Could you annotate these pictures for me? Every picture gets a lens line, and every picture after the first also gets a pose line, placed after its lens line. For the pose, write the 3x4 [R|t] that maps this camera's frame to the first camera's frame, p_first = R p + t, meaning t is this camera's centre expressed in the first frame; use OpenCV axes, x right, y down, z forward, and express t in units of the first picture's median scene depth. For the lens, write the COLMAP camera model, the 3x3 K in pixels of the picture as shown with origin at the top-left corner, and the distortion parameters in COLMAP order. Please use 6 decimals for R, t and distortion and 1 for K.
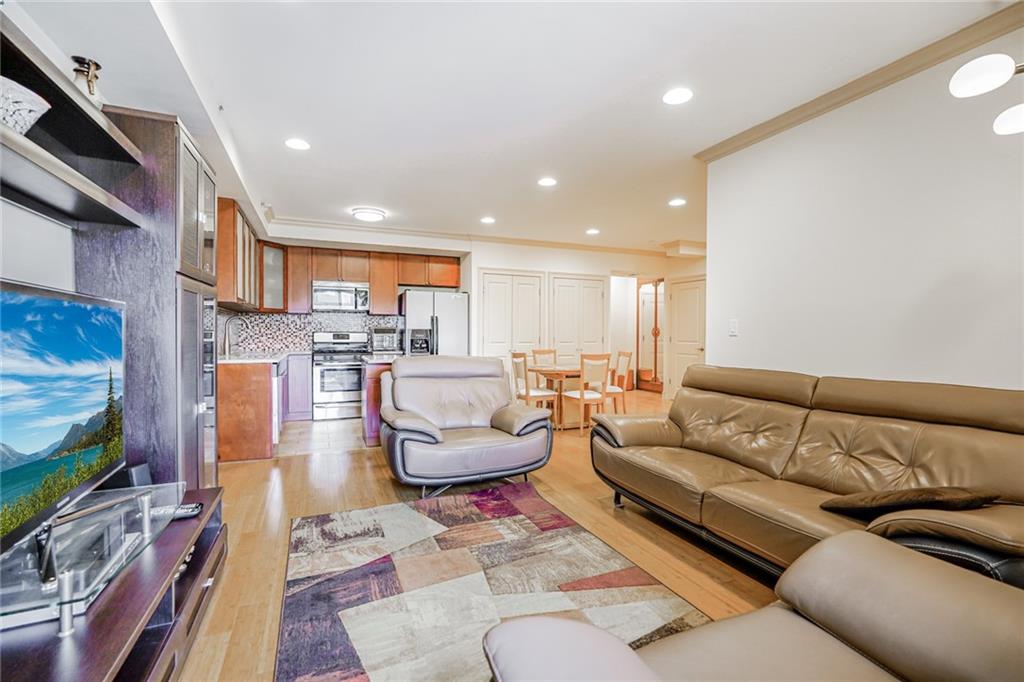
lens RADIAL K [[453.2, 0, 512.0], [0, 453.2, 341.0], [0, 0, 1]] dist [-0.011079, 0.010015]
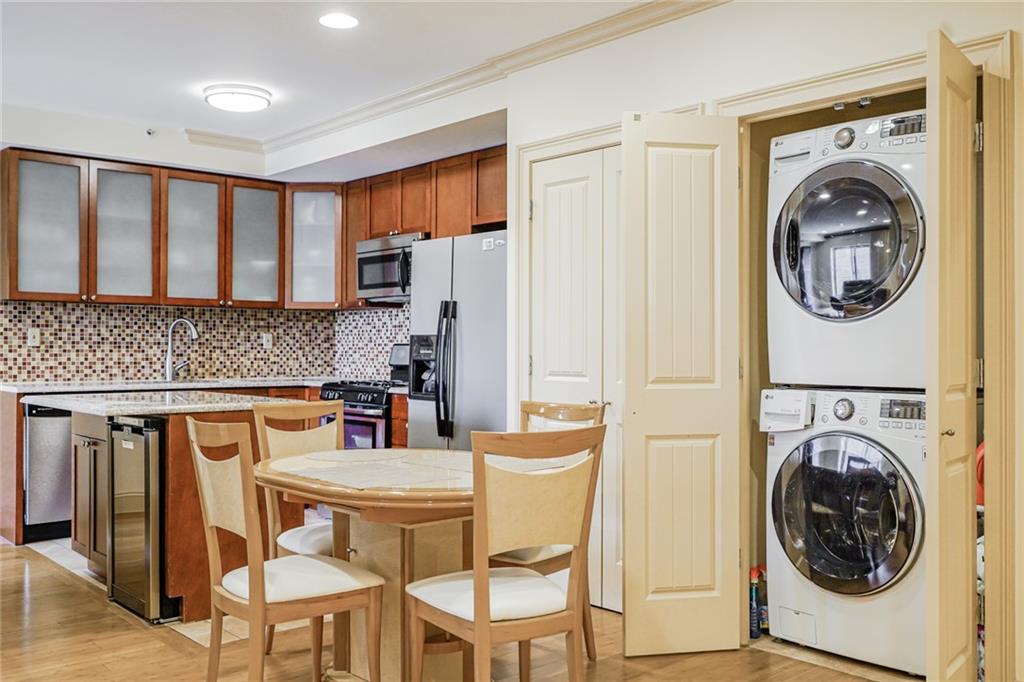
lens RADIAL K [[972.1, 0, 512.0], [0, 972.1, 341.0], [0, 0, 1]] dist [0.009730, 0.007951]
pose [[0.302649, -0.009919, -0.953051, 1.178813], [-0.017524, 0.999719, -0.015969, -0.016043], [0.952941, 0.021534, 0.302390, 1.518800]]
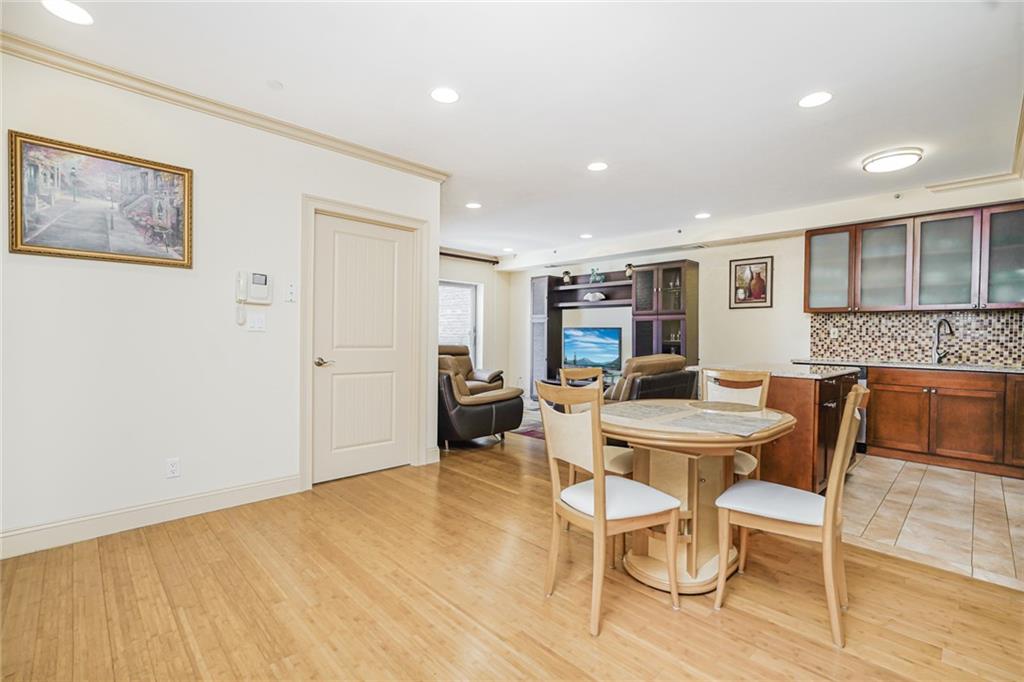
lens RADIAL K [[452.8, 0, 512.0], [0, 452.8, 341.0], [0, 0, 1]] dist [-0.001106, -0.000055]
pose [[-0.932958, -0.007622, -0.359904, 0.698814], [-0.019628, 0.999366, 0.029718, -0.034460], [0.359450, 0.034790, -0.932516, 2.233481]]
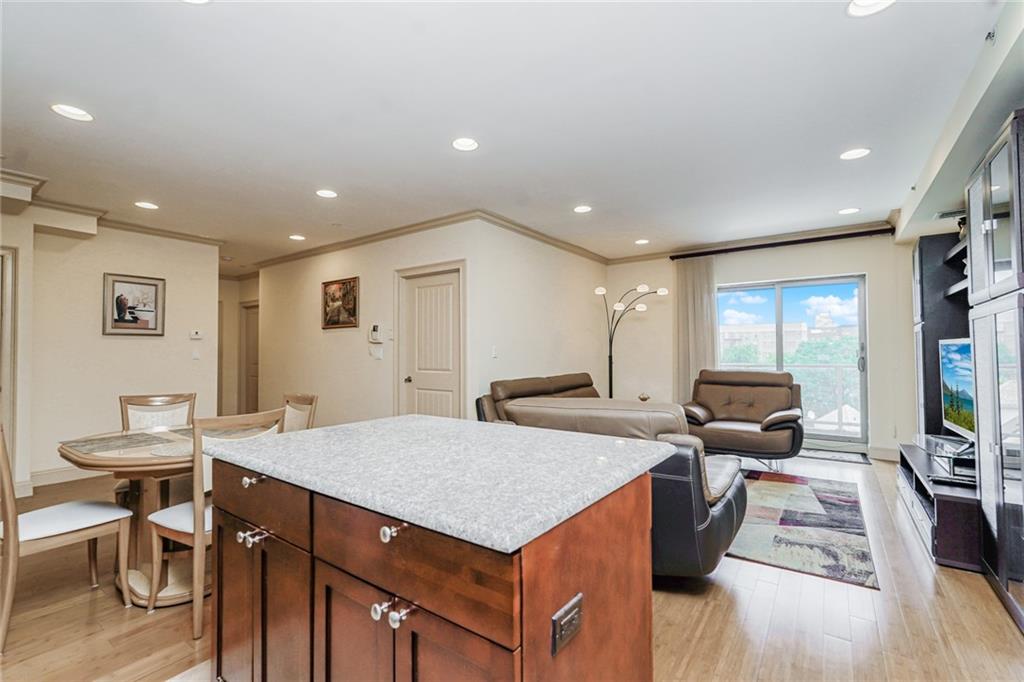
lens RADIAL K [[453.2, 0, 512.0], [0, 453.2, 341.0], [0, 0, 1]] dist [-0.011079, 0.010015]
pose [[-0.519795, 0.022379, 0.853998, -0.698615], [0.021812, 0.999679, -0.012920, -0.044315], [-0.854012, 0.011912, -0.520116, 1.632557]]
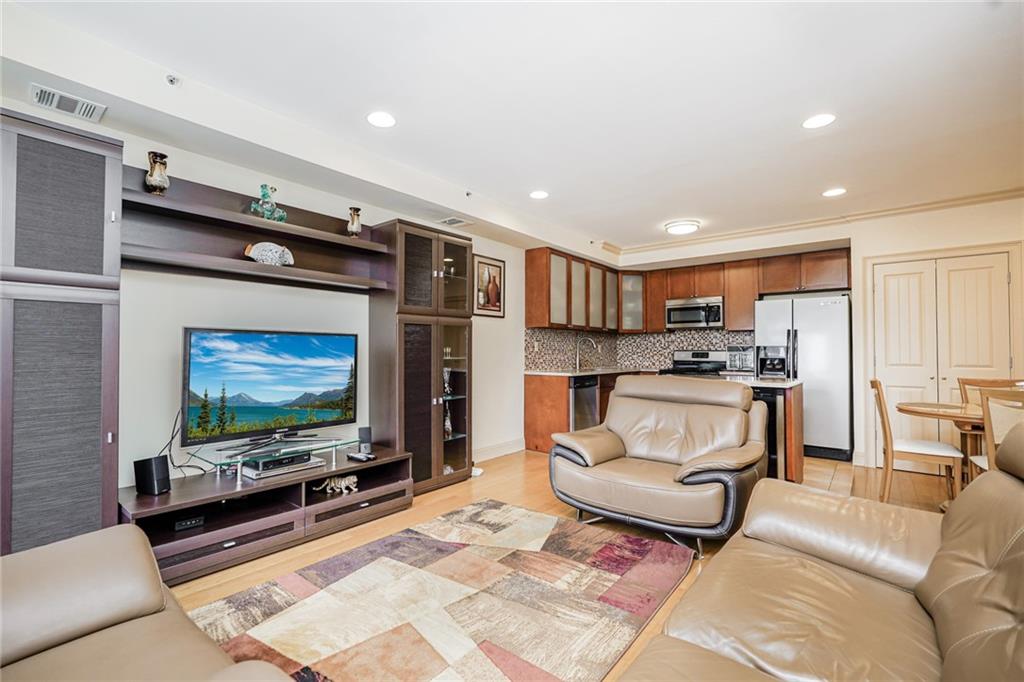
lens RADIAL K [[453.2, 0, 512.0], [0, 453.2, 341.0], [0, 0, 1]] dist [-0.011079, 0.010015]
pose [[0.468449, -0.024888, -0.883140, 0.548729], [-0.015405, 0.999221, -0.036330, 0.002634], [0.883356, 0.030623, 0.467700, 0.382255]]
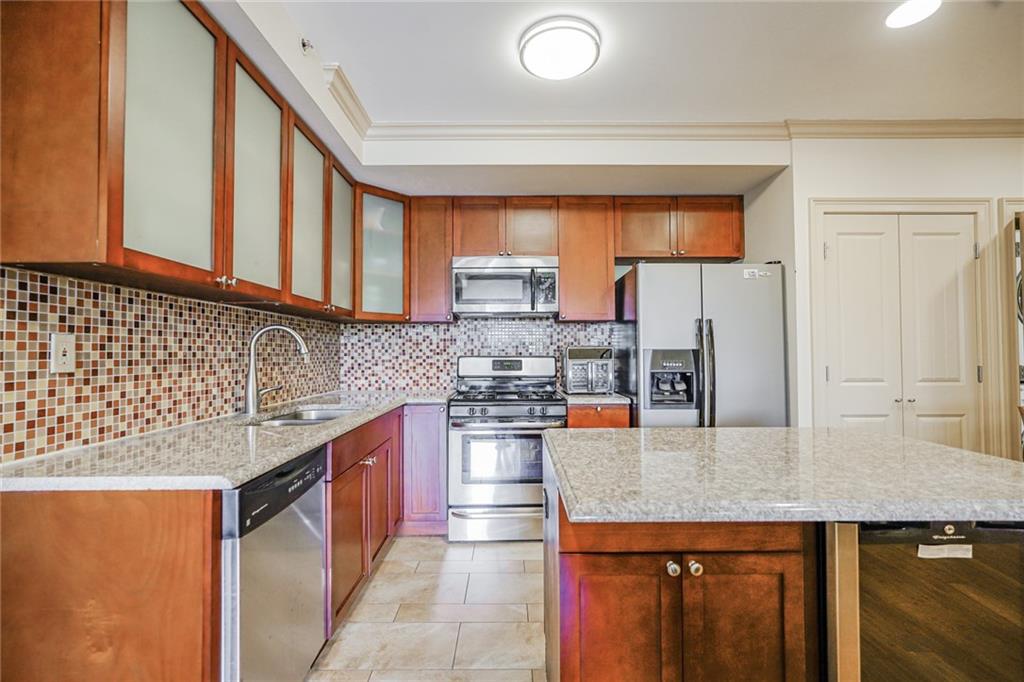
lens RADIAL K [[453.2, 0, 512.0], [0, 453.2, 341.0], [0, 0, 1]] dist [-0.011079, 0.010015]
pose [[0.921007, -0.017297, -0.389162, -0.326140], [0.001337, 0.999148, -0.041245, -0.030720], [0.389544, 0.037467, 0.920246, 1.005915]]
